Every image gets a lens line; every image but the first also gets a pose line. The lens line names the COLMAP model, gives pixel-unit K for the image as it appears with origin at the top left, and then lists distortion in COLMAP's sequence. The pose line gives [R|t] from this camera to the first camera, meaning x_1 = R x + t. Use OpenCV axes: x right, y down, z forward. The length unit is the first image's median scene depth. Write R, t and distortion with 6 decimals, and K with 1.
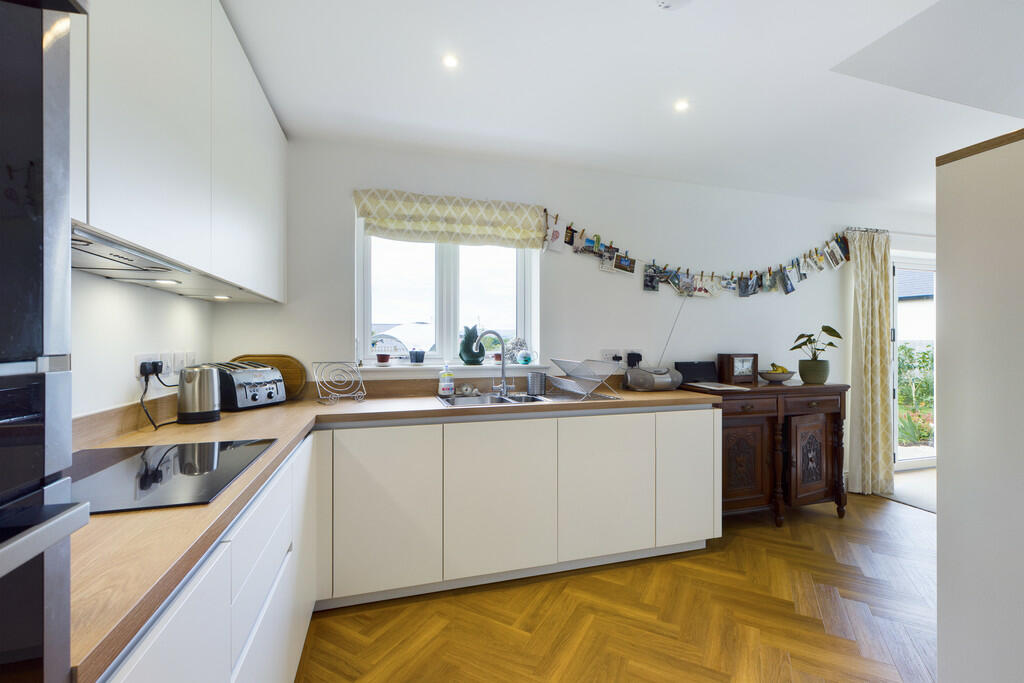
lens RADIAL K [[429.4, 0, 511.2], [0, 429.4, 342.8], [0, 0, 1]] dist [-0.001973, 0.000005]
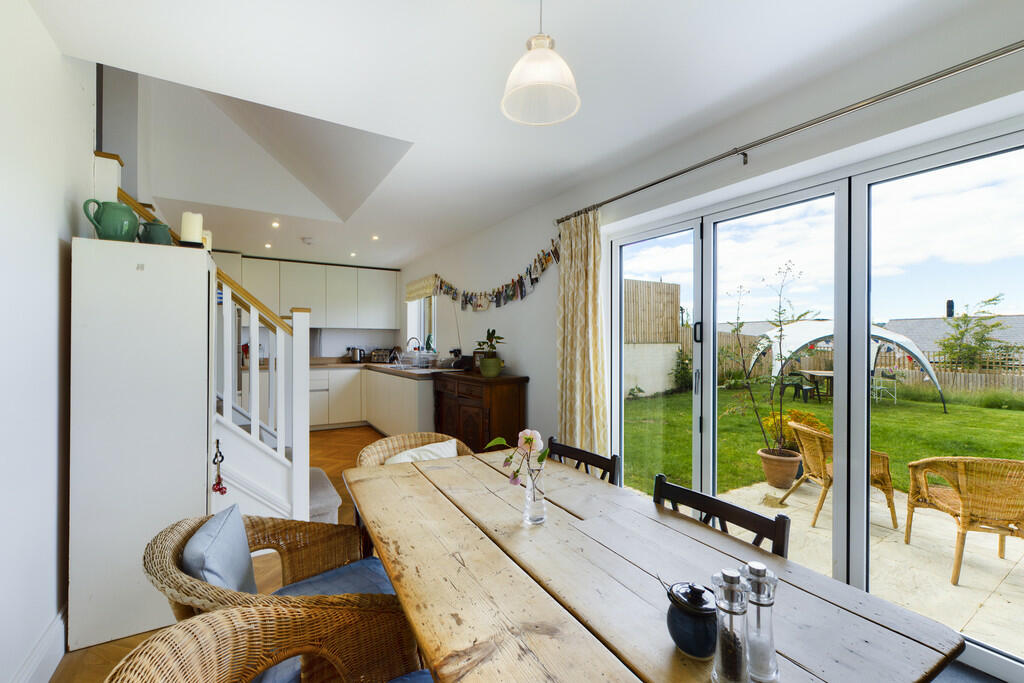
lens RADIAL K [[429.4, 0, 508.6], [0, 429.4, 343.1], [0, 0, 1]] dist [-0.001973, 0.000005]
pose [[0.264394, 0.004071, -0.964406, 2.385880], [0.000754, 0.999990, 0.004428, -0.008727], [0.964414, -0.001898, 0.264389, 0.932919]]
